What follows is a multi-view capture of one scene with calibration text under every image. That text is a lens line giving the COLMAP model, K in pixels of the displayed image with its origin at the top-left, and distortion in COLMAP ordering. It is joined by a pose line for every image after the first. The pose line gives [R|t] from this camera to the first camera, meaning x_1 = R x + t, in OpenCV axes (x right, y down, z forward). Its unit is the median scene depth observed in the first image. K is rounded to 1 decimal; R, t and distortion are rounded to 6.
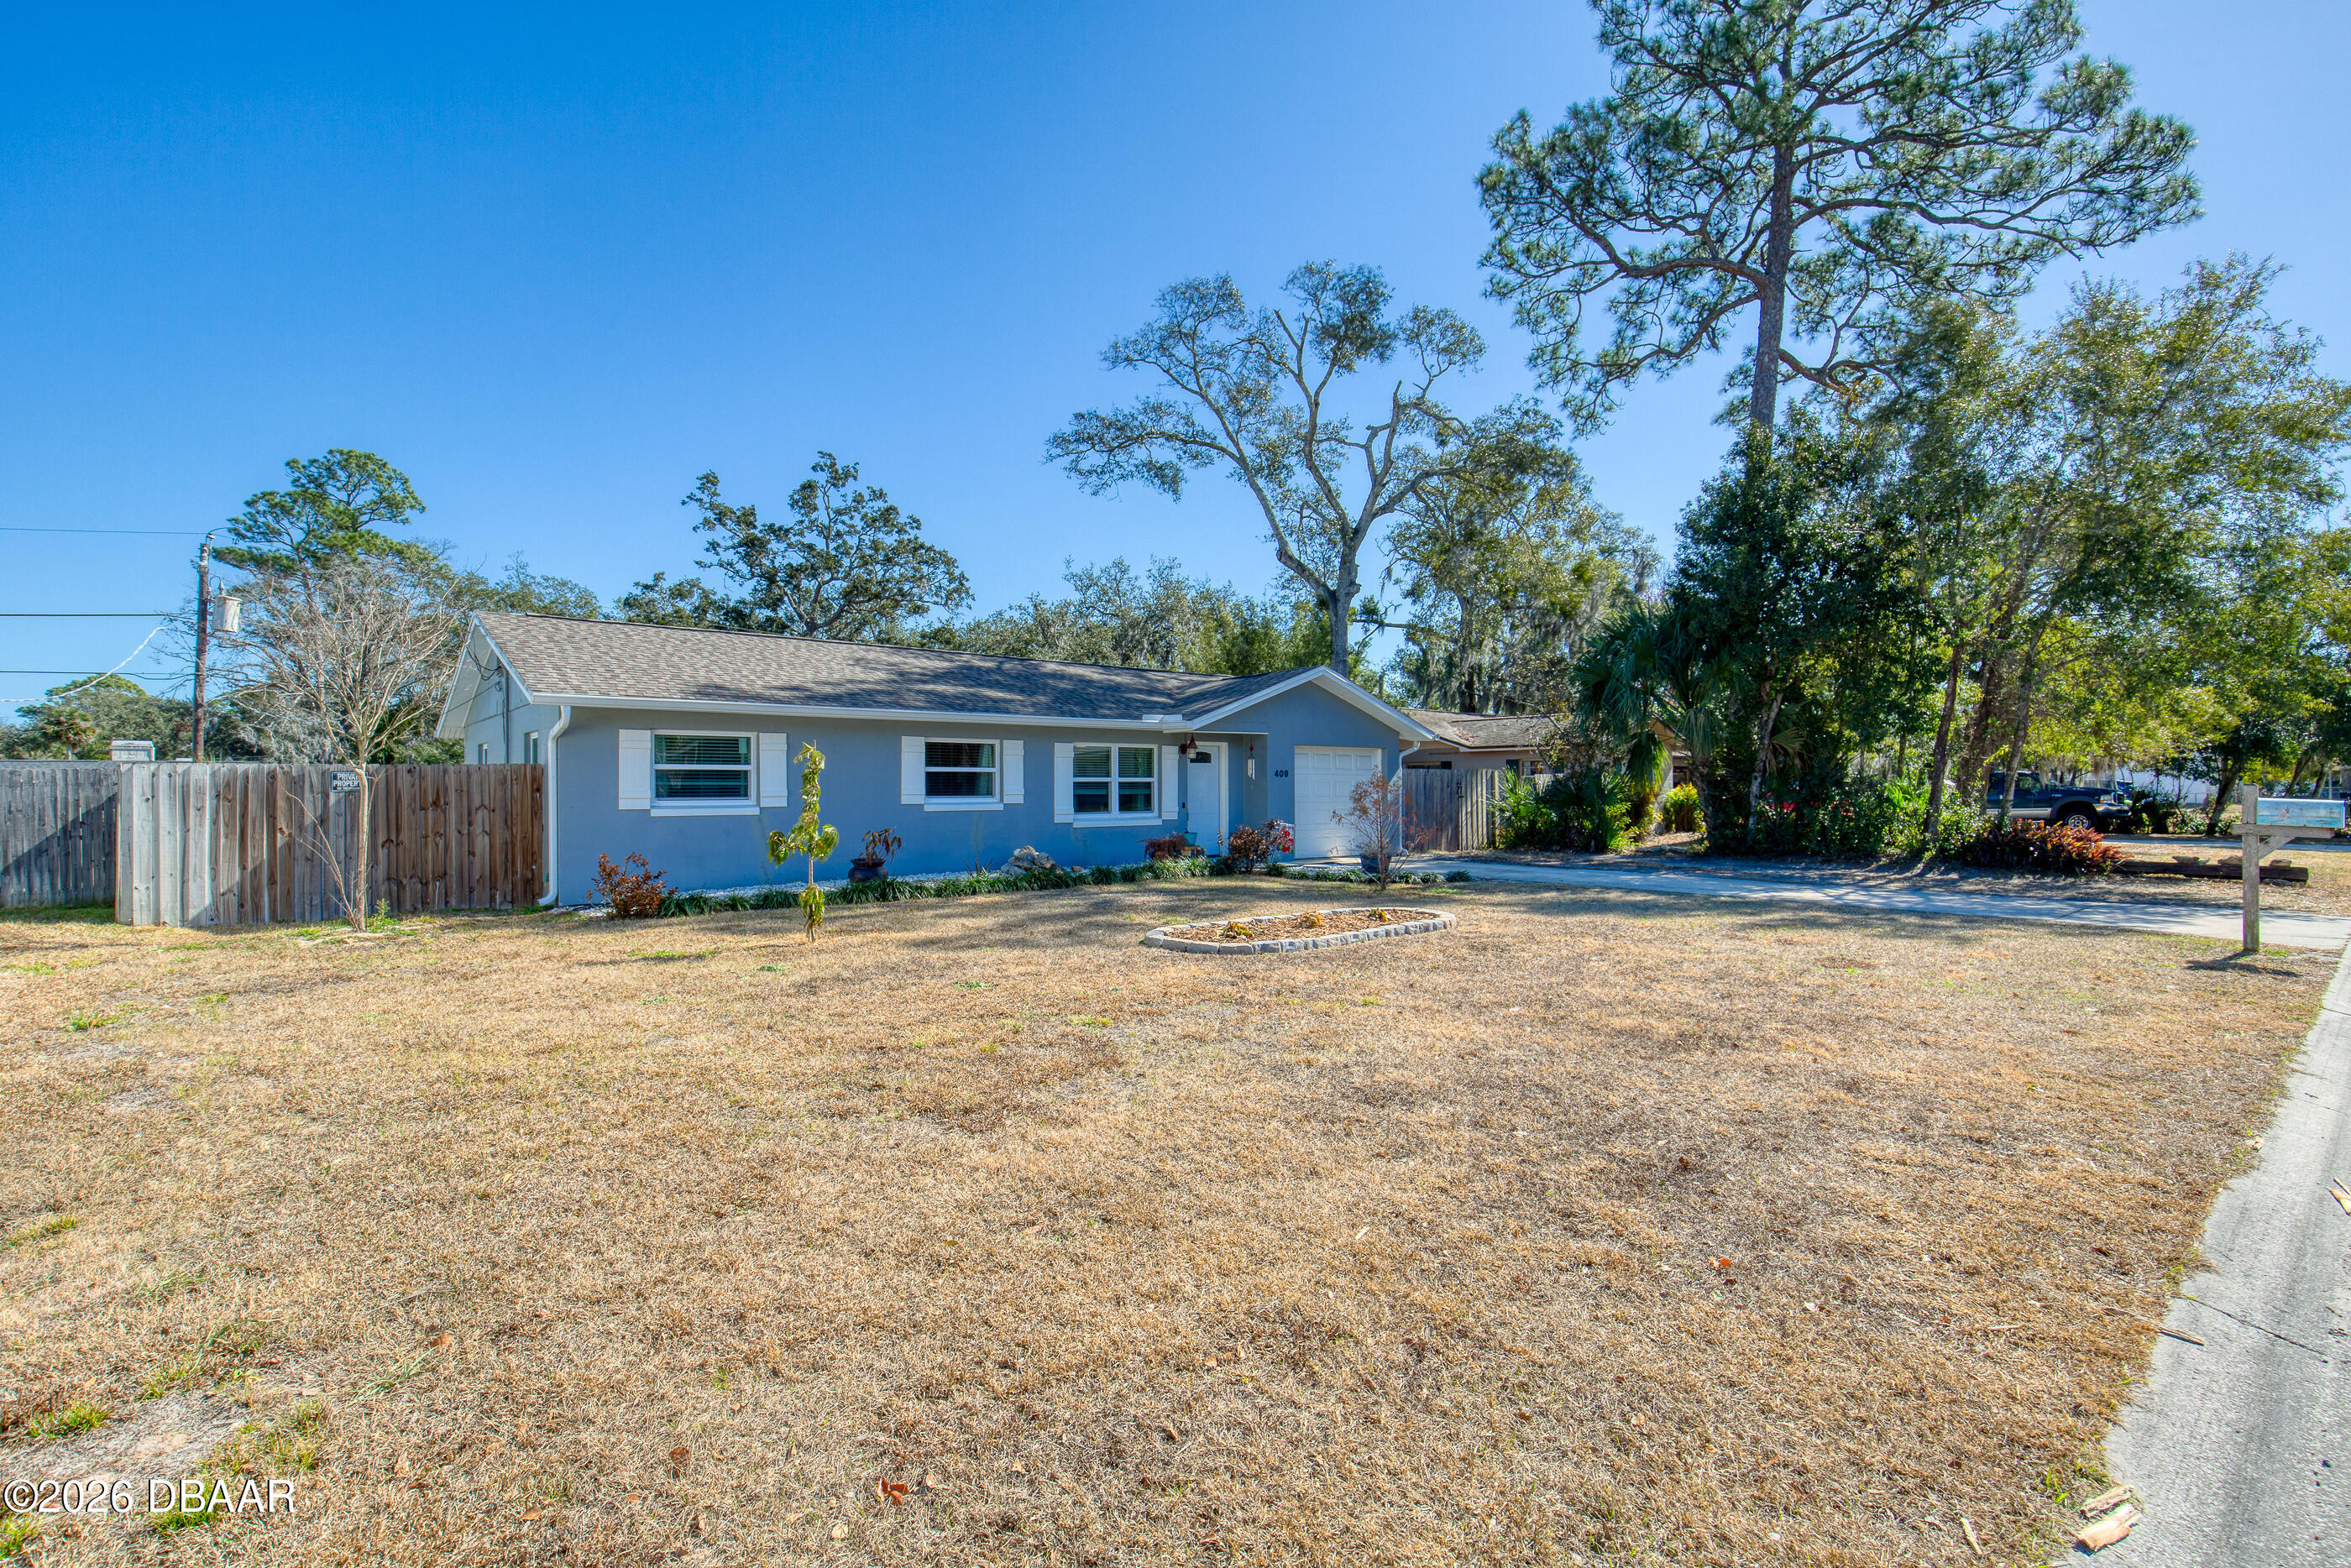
lens RADIAL K [[1135.6, 0, 1182.7], [0, 1135.6, 777.4], [0, 0, 1]] dist [-0.005648, -0.001366]
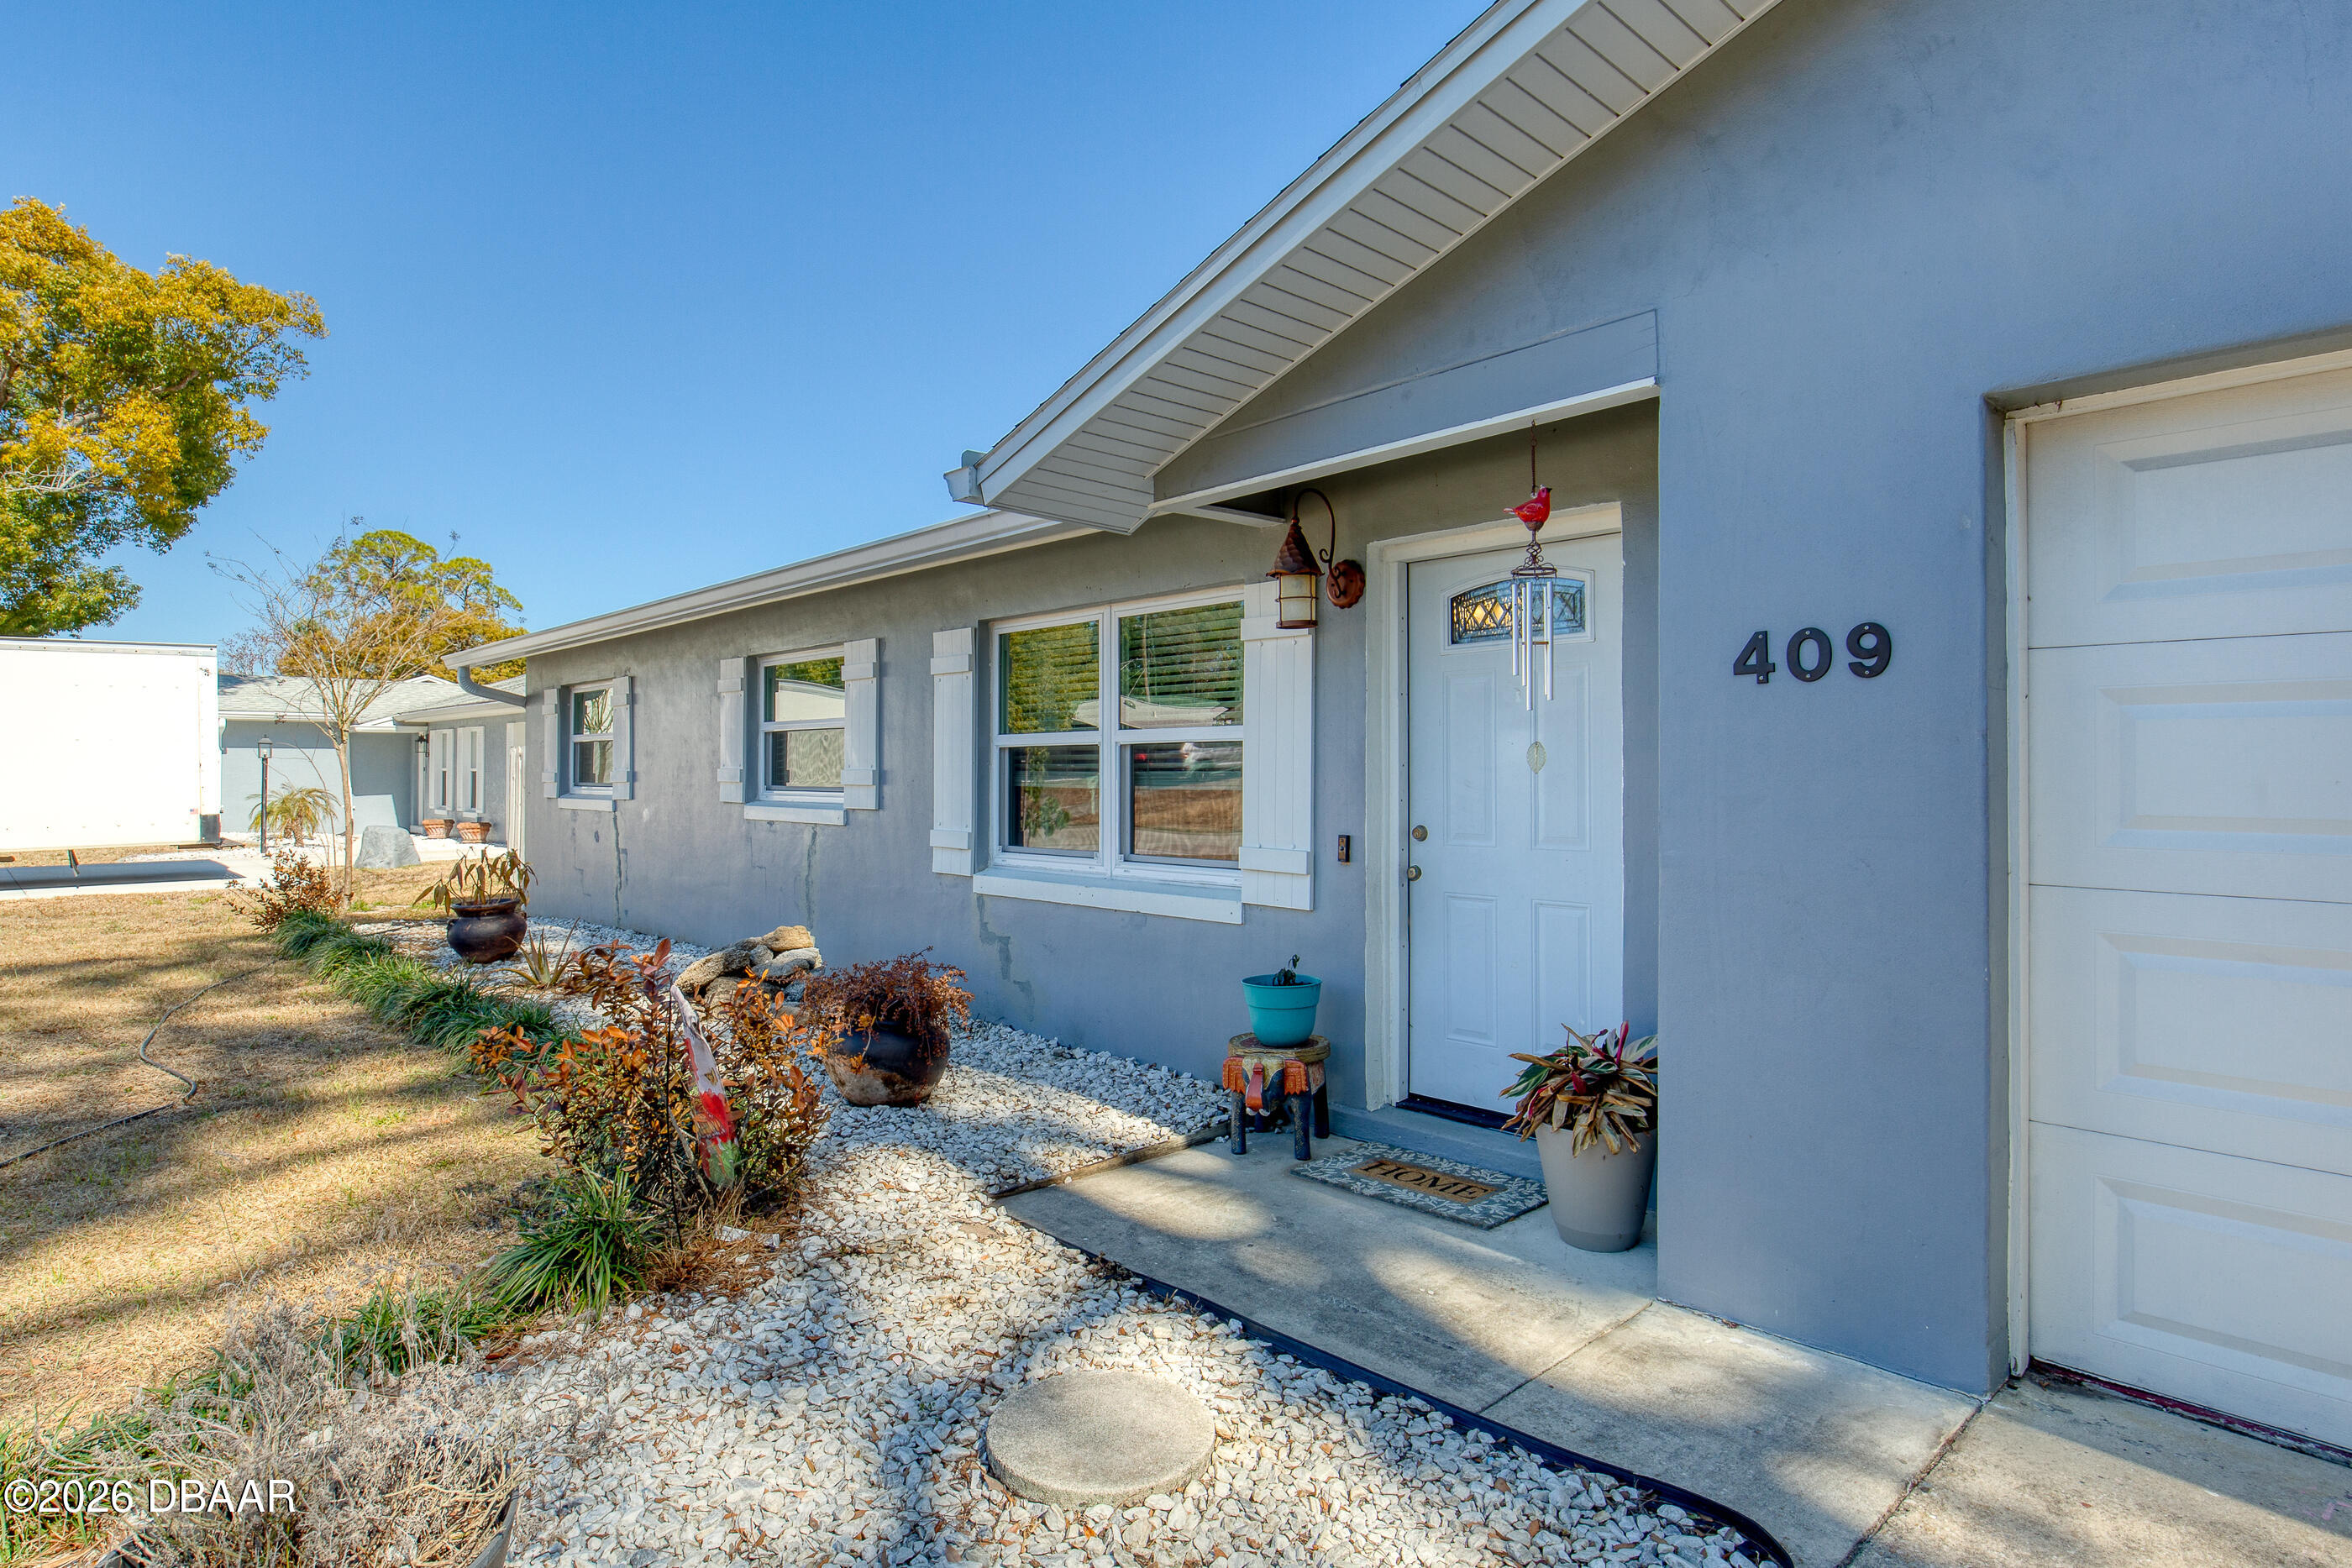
lens RADIAL K [[1282.7, 0, 1187.6], [0, 1282.7, 777.1], [0, 0, 1]] dist [-0.026316, 0.000847]
pose [[0.030406, 0.009243, -0.999495, 0.245305], [0.012938, 0.999870, 0.009640, 0.008886], [0.999454, -0.013225, 0.030282, 1.001191]]
